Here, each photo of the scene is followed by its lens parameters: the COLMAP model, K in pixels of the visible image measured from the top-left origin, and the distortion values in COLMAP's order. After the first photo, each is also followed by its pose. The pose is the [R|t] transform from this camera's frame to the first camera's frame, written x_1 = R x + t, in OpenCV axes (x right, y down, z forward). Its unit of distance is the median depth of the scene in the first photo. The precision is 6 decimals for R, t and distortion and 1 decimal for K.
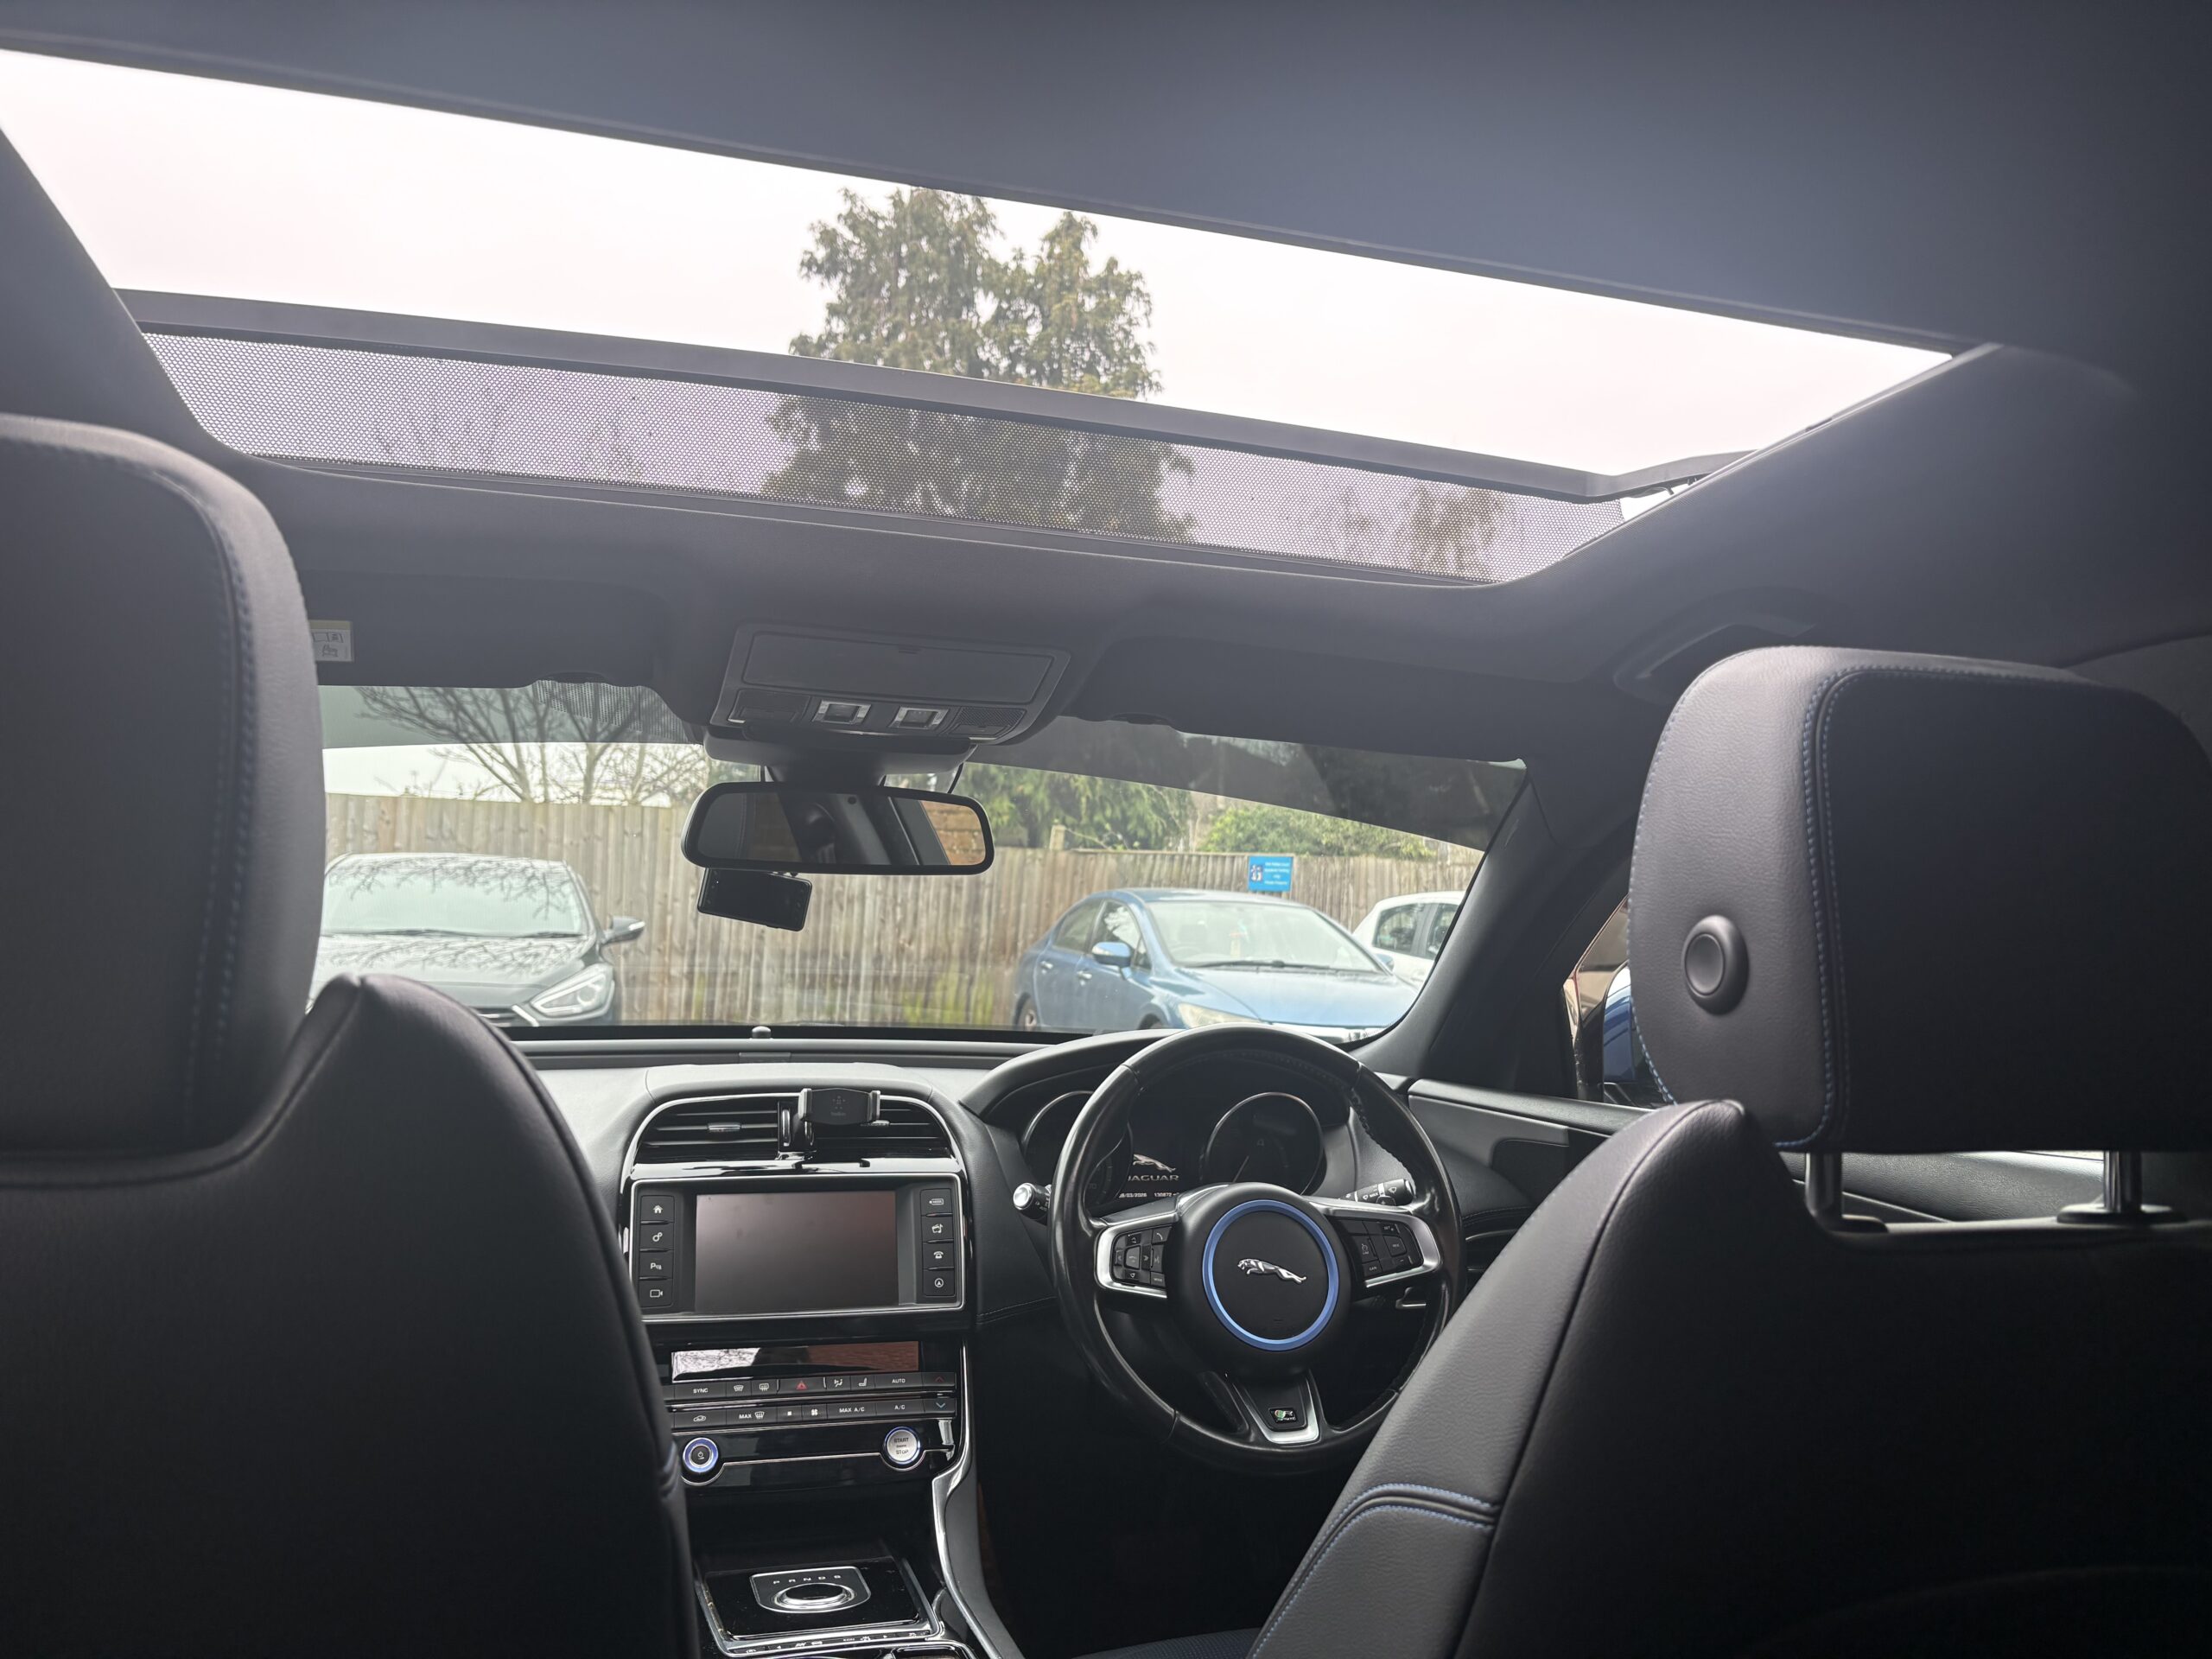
lens RADIAL K [[1699.5, 0, 1131.5], [0, 1699.5, 835.2], [0, 0, 1]] dist [0.043901, -0.050320]
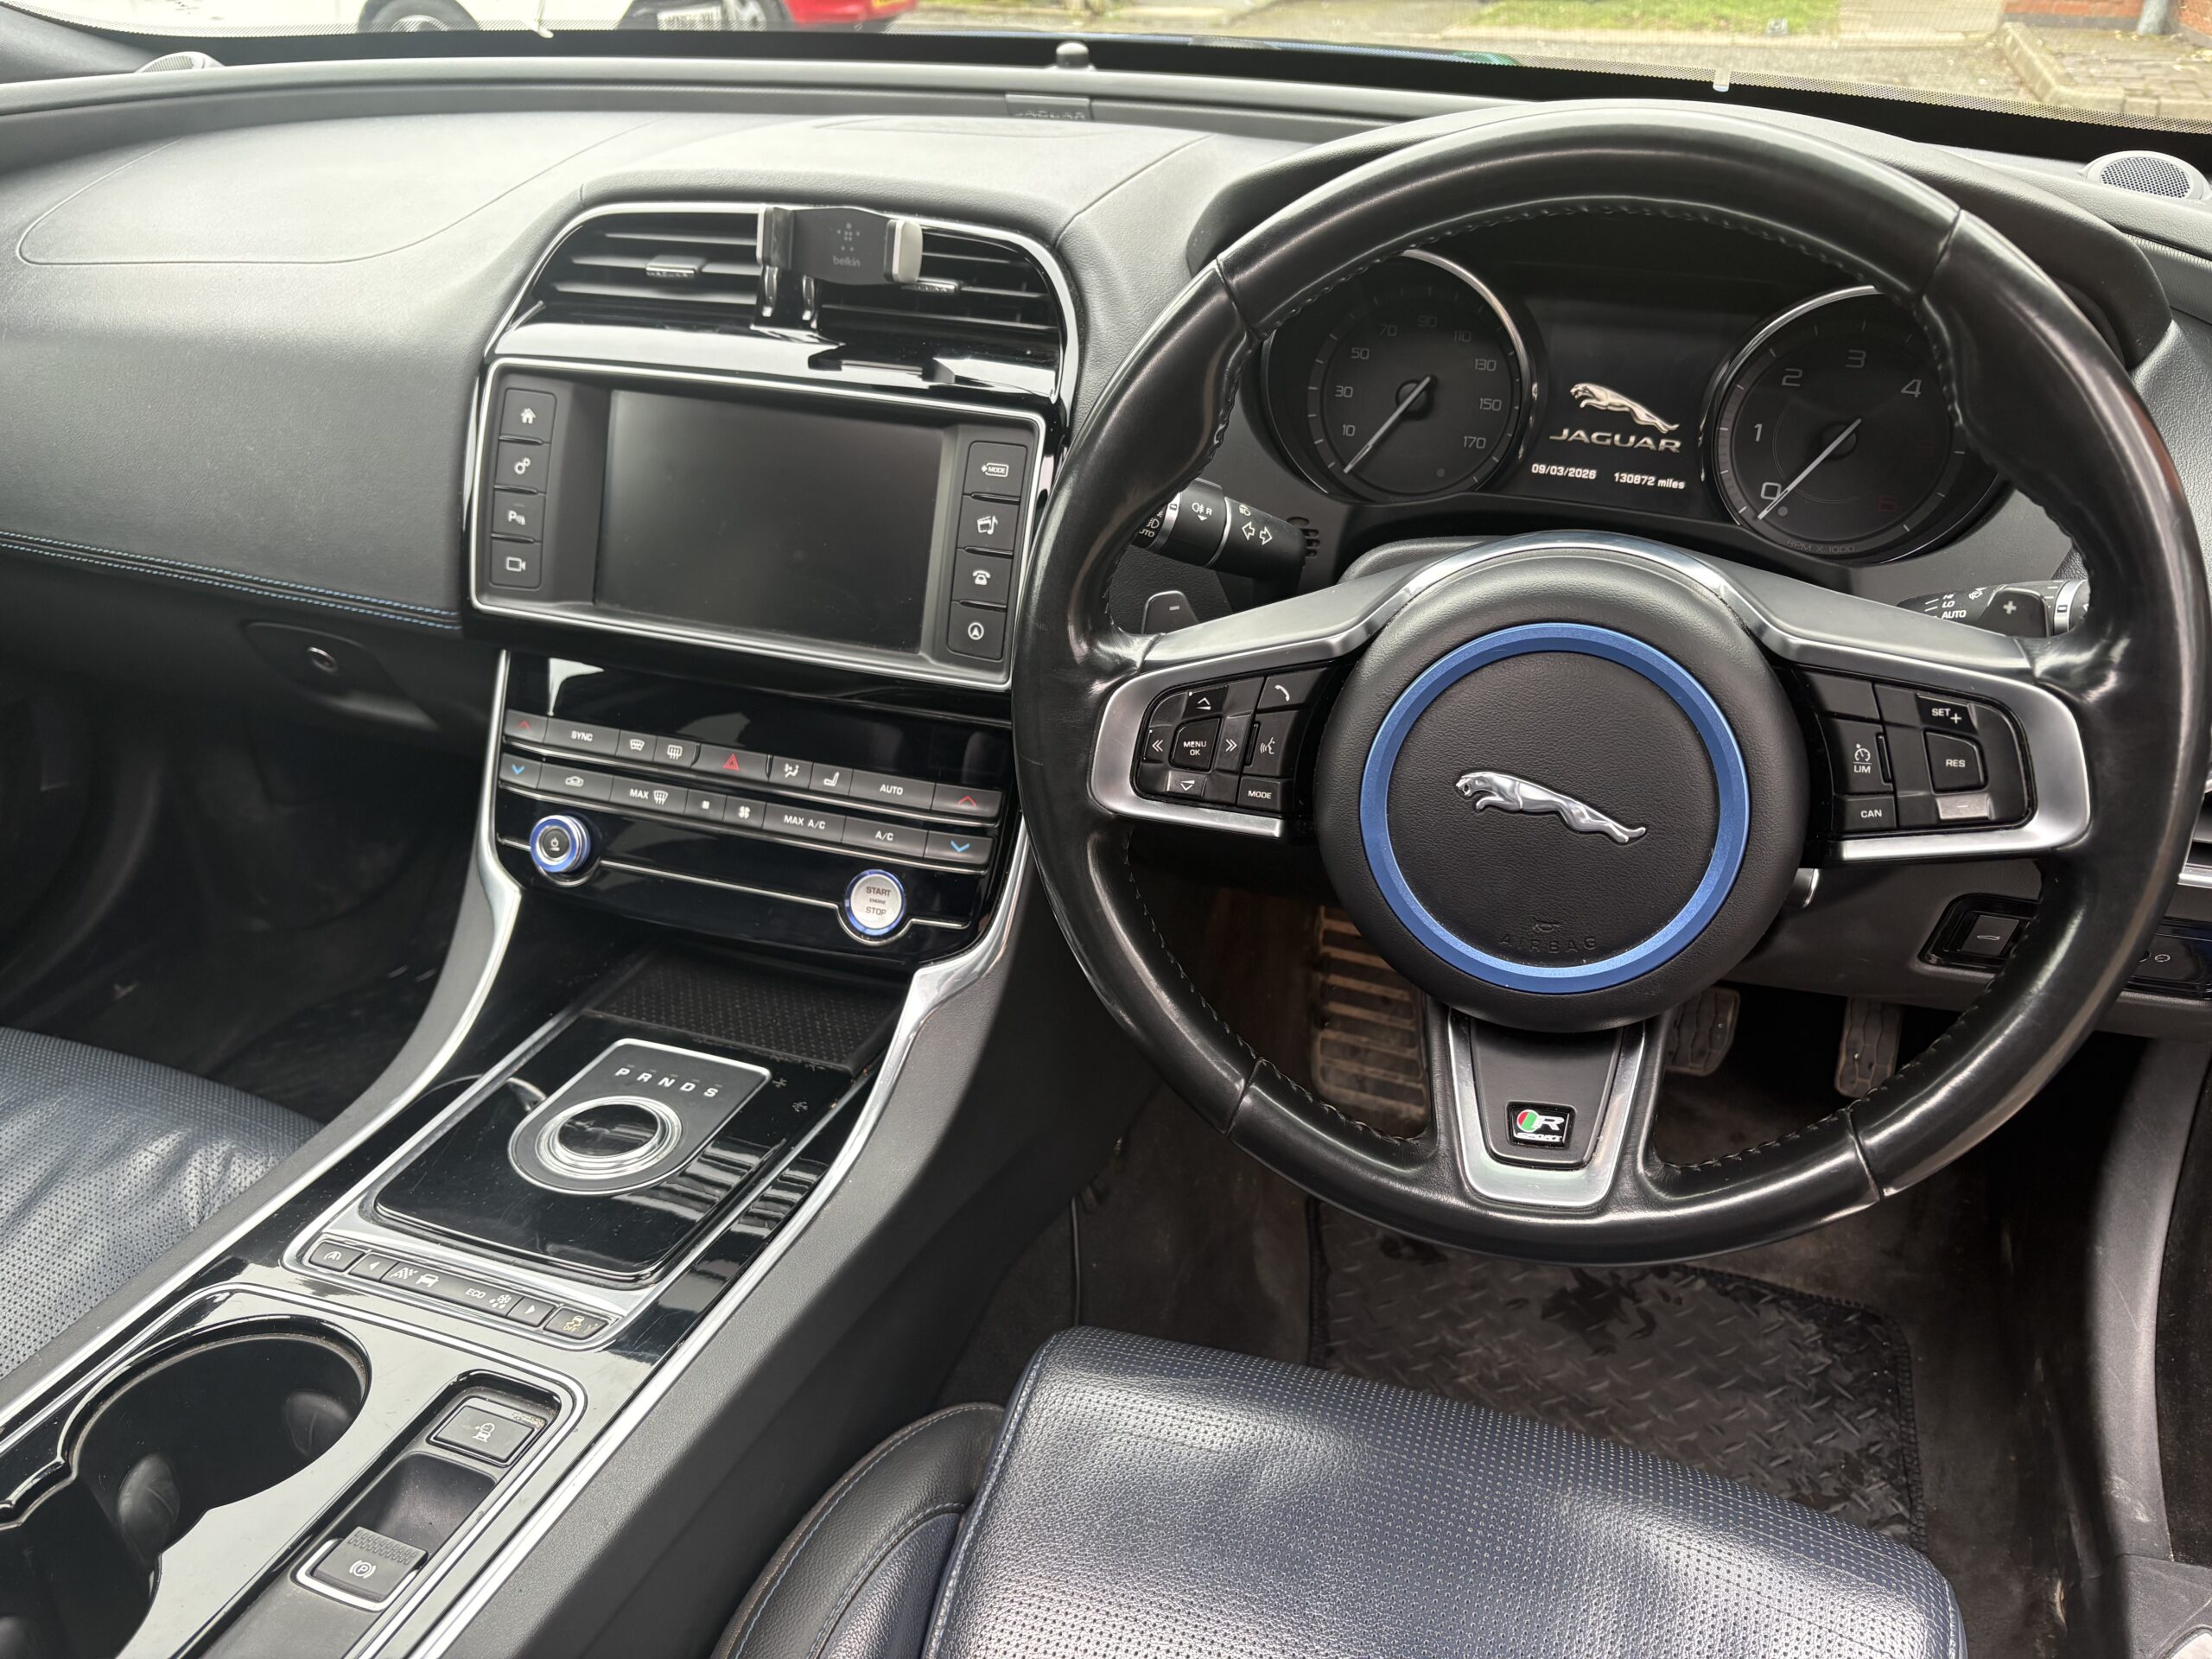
lens RADIAL K [[1699.5, 0, 1118.6], [0, 1699.5, 833.1], [0, 0, 1]] dist [0.043901, -0.050320]
pose [[0.808642, 0.273008, -0.521119, 0.194187], [0.050811, 0.850083, 0.524193, 0.047813], [0.586102, -0.450363, 0.673541, 0.627245]]
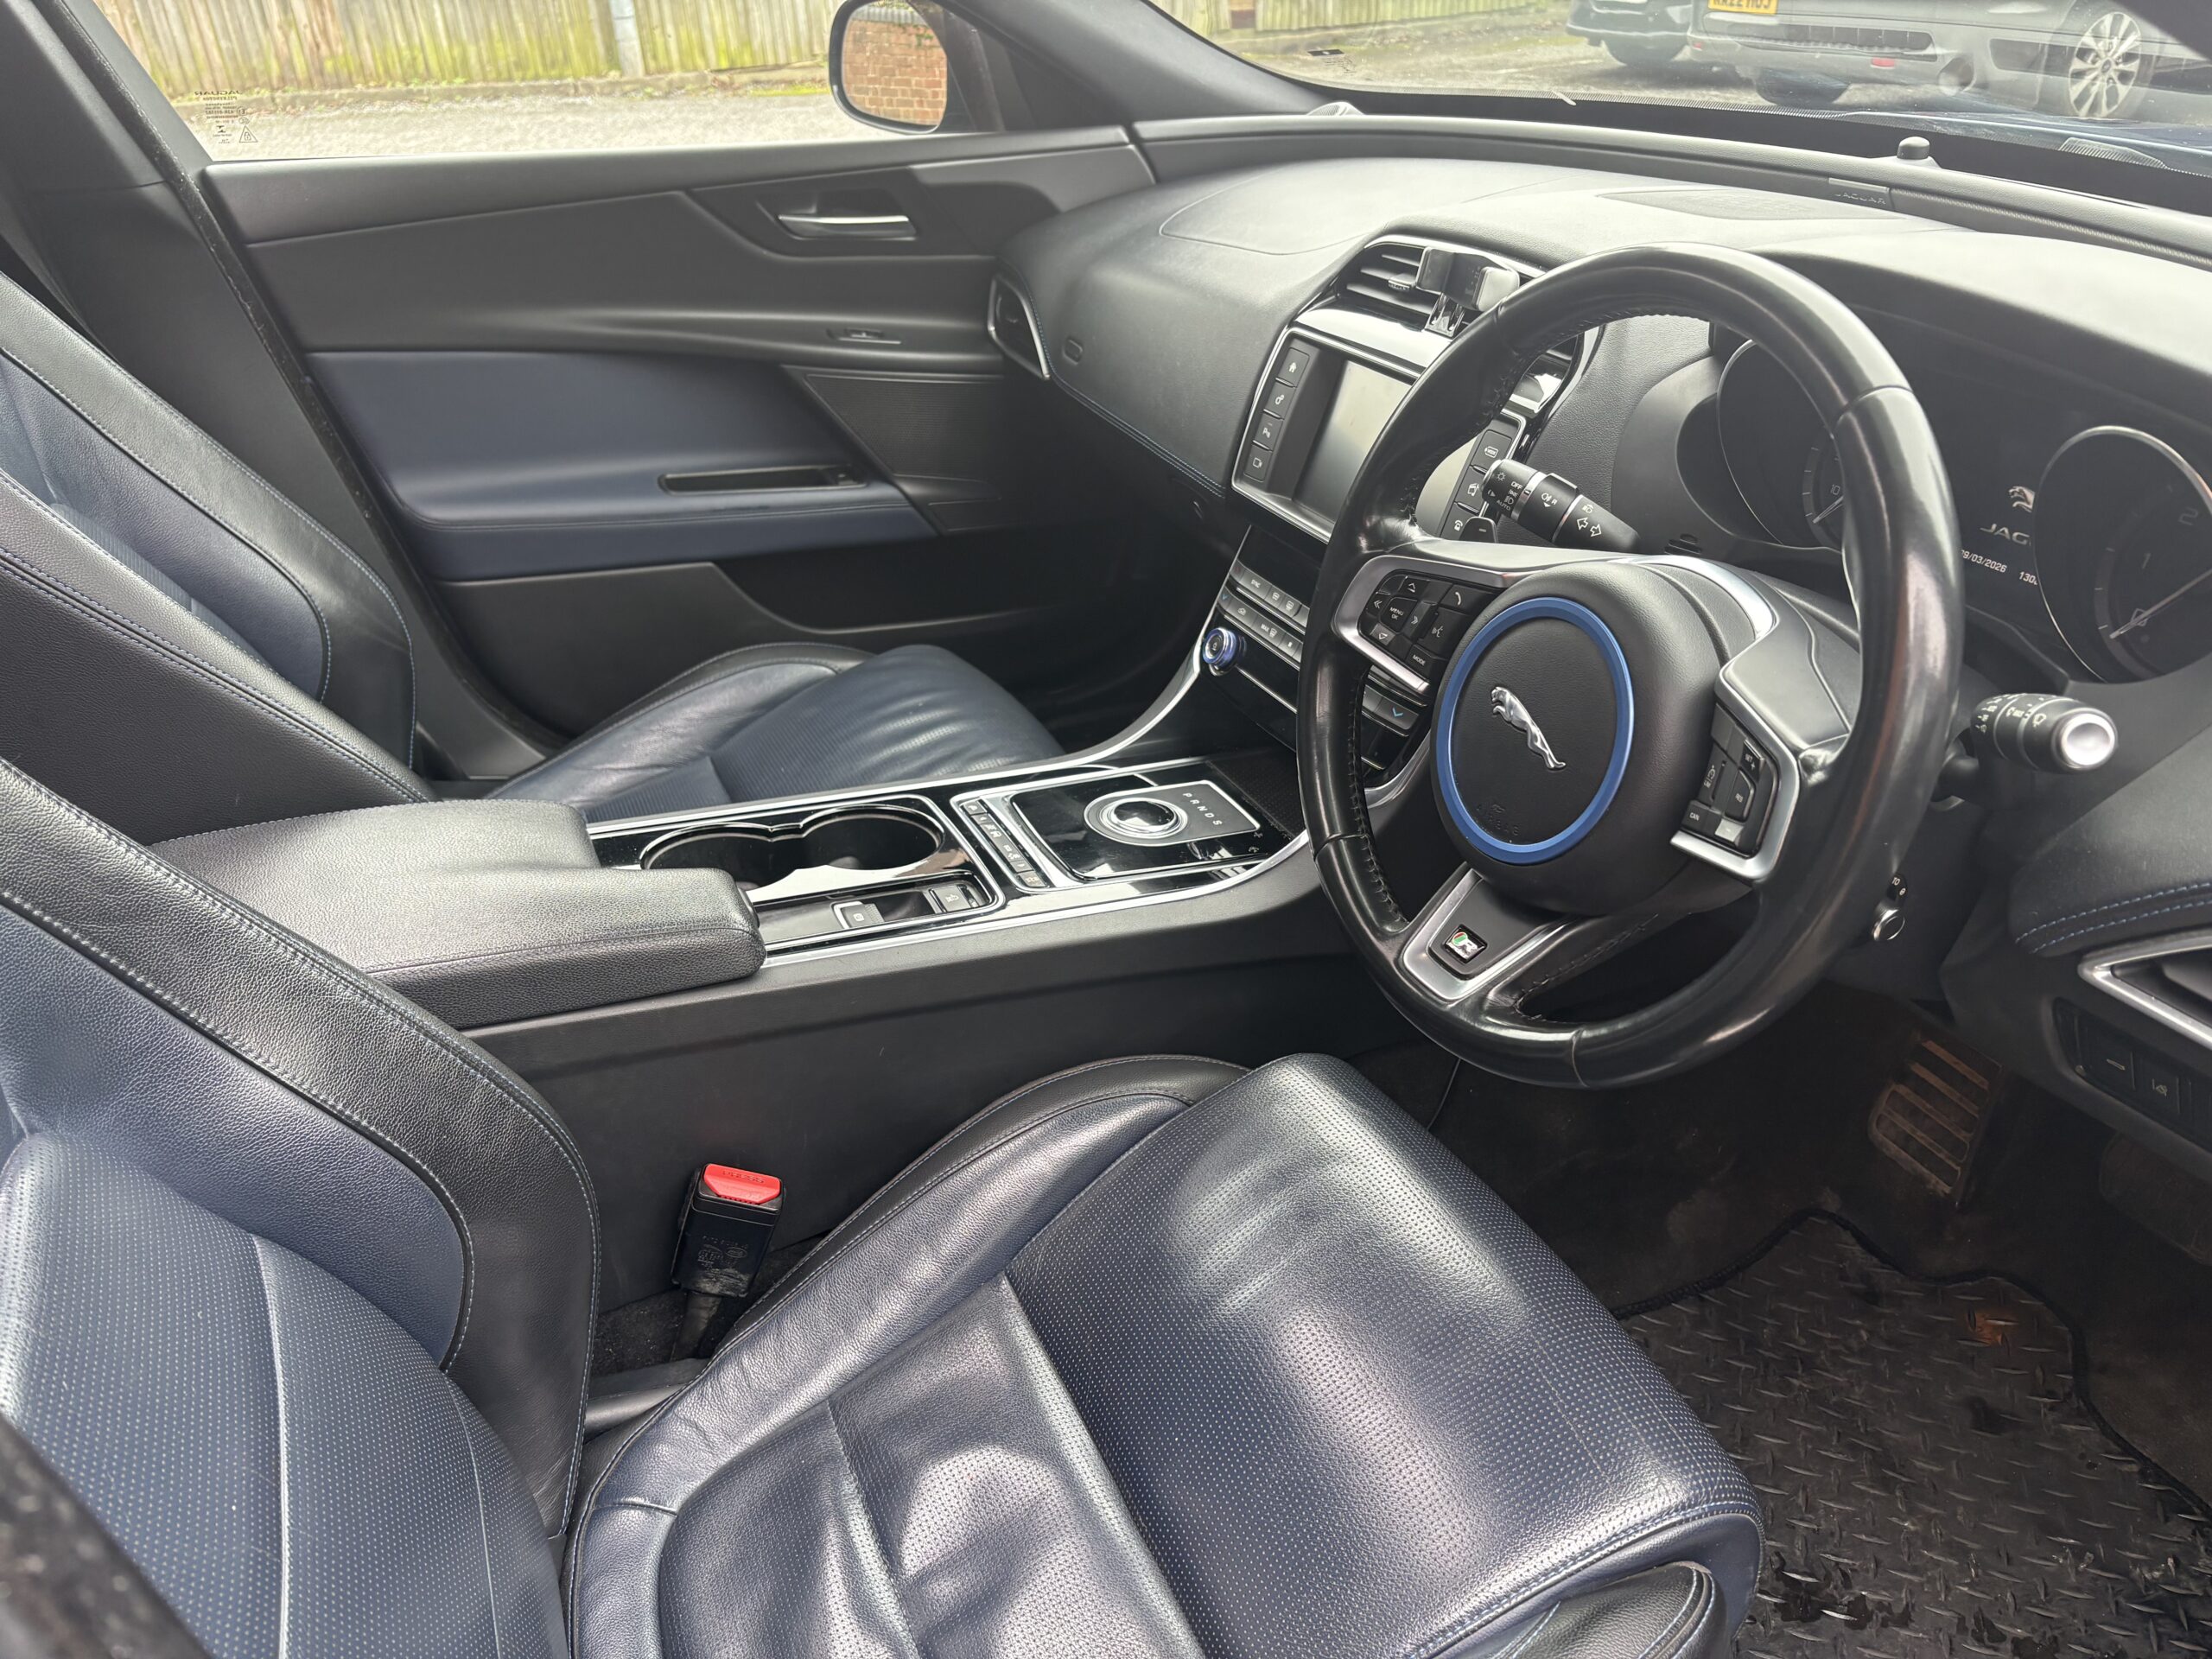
lens RADIAL K [[1699.5, 0, 1132.7], [0, 1699.5, 847.2], [0, 0, 1]] dist [0.043901, -0.050320]
pose [[0.132105, 0.463343, -0.876277, 0.520613], [0.087878, 0.875069, 0.475953, 0.017371], [0.987333, -0.139882, 0.074883, 0.767868]]
